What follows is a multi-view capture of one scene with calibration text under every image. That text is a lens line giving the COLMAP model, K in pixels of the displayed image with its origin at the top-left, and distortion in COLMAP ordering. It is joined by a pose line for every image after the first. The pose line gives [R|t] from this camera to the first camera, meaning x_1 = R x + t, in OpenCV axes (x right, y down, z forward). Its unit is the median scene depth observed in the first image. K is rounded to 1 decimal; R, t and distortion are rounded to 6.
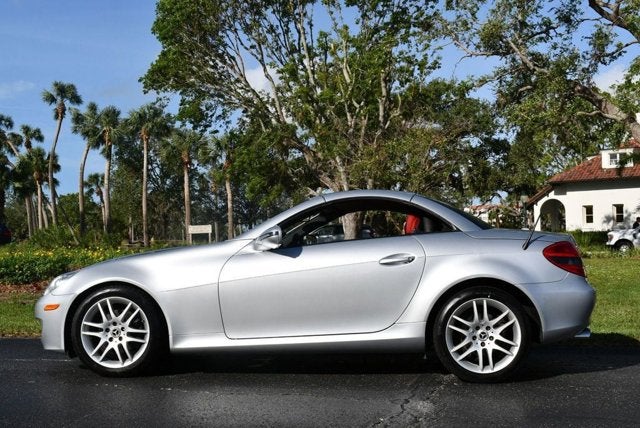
lens RADIAL K [[898.1, 0, 320.0], [0, 898.1, 214.0], [0, 0, 1]] dist [-0.017378, -0.022999]
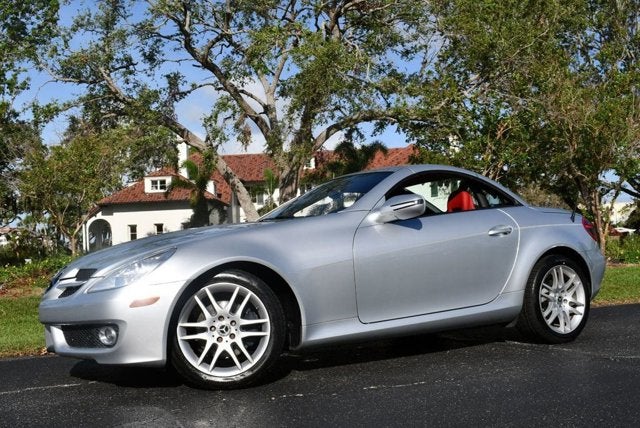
lens RADIAL K [[762.5, 0, 320.0], [0, 762.5, 214.0], [0, 0, 1]] dist [-0.068762, -0.014799]
pose [[0.769431, 0.014143, 0.638574, -0.595535], [0.010535, 0.999338, -0.034828, 0.057578], [-0.638644, 0.033525, 0.768772, 0.450403]]
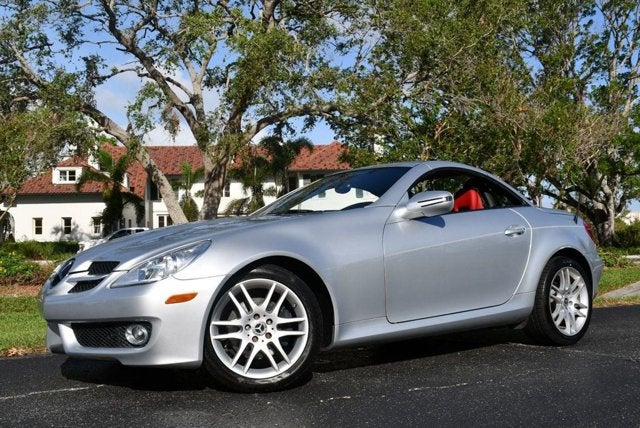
lens RADIAL K [[792.2, 0, 320.0], [0, 792.2, 214.0], [0, 0, 1]] dist [-0.033987, -0.057986]
pose [[0.681139, 0.031135, 0.731492, -0.680428], [-0.009749, 0.999393, -0.033460, 0.061657], [-0.732089, 0.015660, 0.681029, 0.536425]]
